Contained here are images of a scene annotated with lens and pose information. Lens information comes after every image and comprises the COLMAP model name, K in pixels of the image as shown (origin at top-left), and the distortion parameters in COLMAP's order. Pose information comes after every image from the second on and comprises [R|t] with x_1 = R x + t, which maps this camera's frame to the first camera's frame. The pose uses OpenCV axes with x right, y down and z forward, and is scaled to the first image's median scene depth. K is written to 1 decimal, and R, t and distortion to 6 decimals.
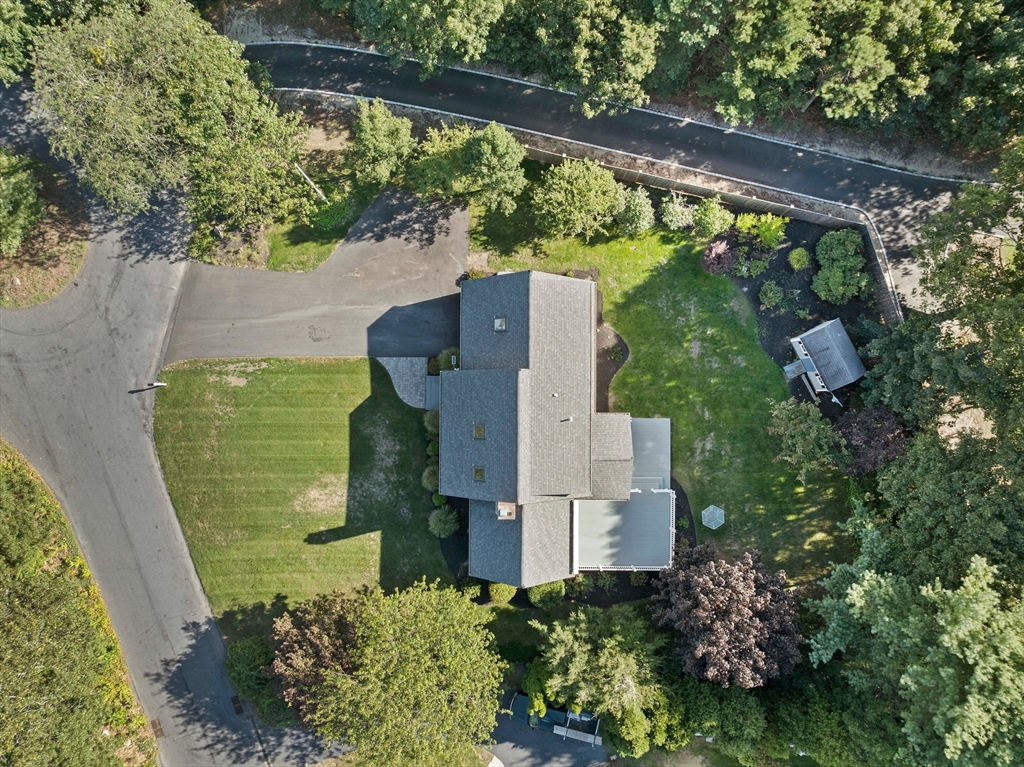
lens RADIAL K [[718.7, 0, 509.6], [0, 718.7, 387.7], [0, 0, 1]] dist [-0.048286, 0.014686]
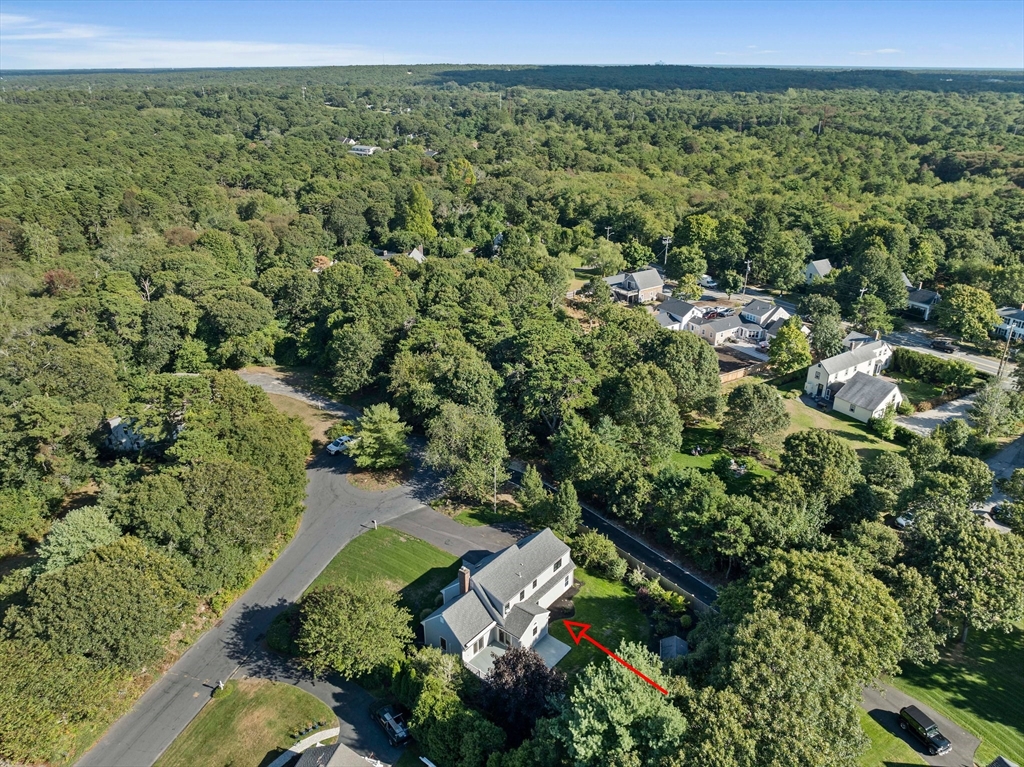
lens RADIAL K [[718.7, 0, 509.6], [0, 718.7, 387.7], [0, 0, 1]] dist [-0.048286, 0.014686]
pose [[0.779905, 0.260338, -0.569186, 0.883013], [-0.625744, 0.344504, -0.699830, 1.062841], [0.013894, 0.901965, 0.431585, -0.243237]]
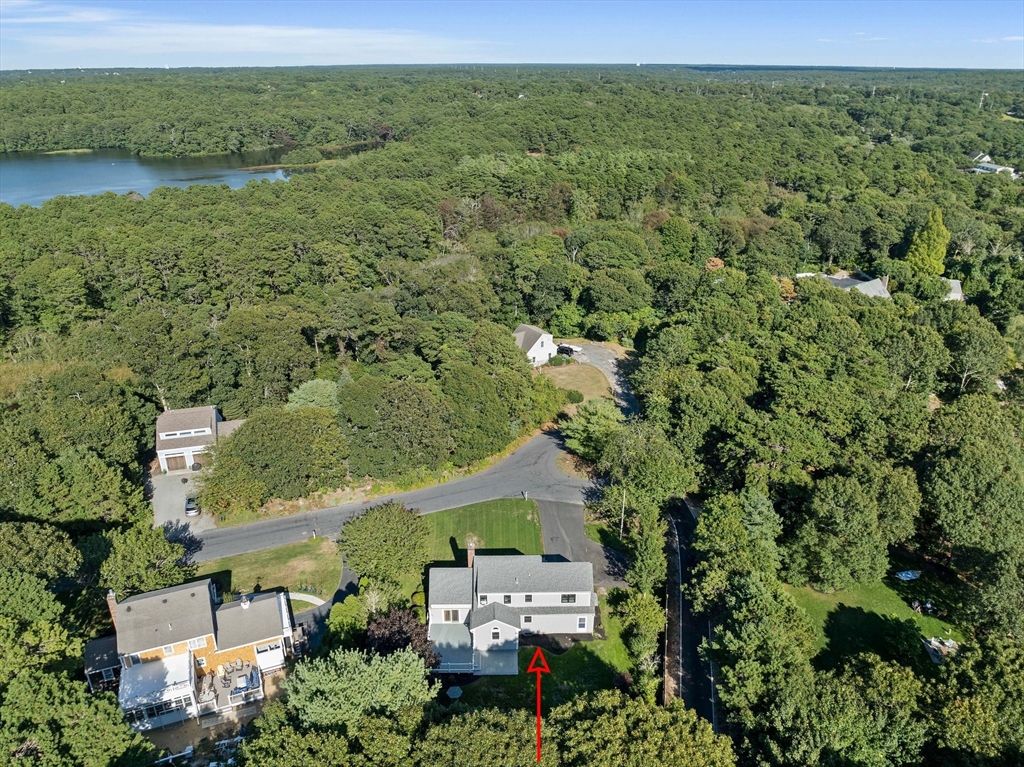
lens RADIAL K [[726.7, 0, 505.4], [0, 726.7, 383.9], [0, 0, 1]] dist [-0.057495, 0.021221]
pose [[0.015272, 0.408180, -0.912774, 1.394772], [-0.999534, 0.030363, -0.003146, 0.055722], [0.026430, 0.912397, 0.408453, -0.223728]]
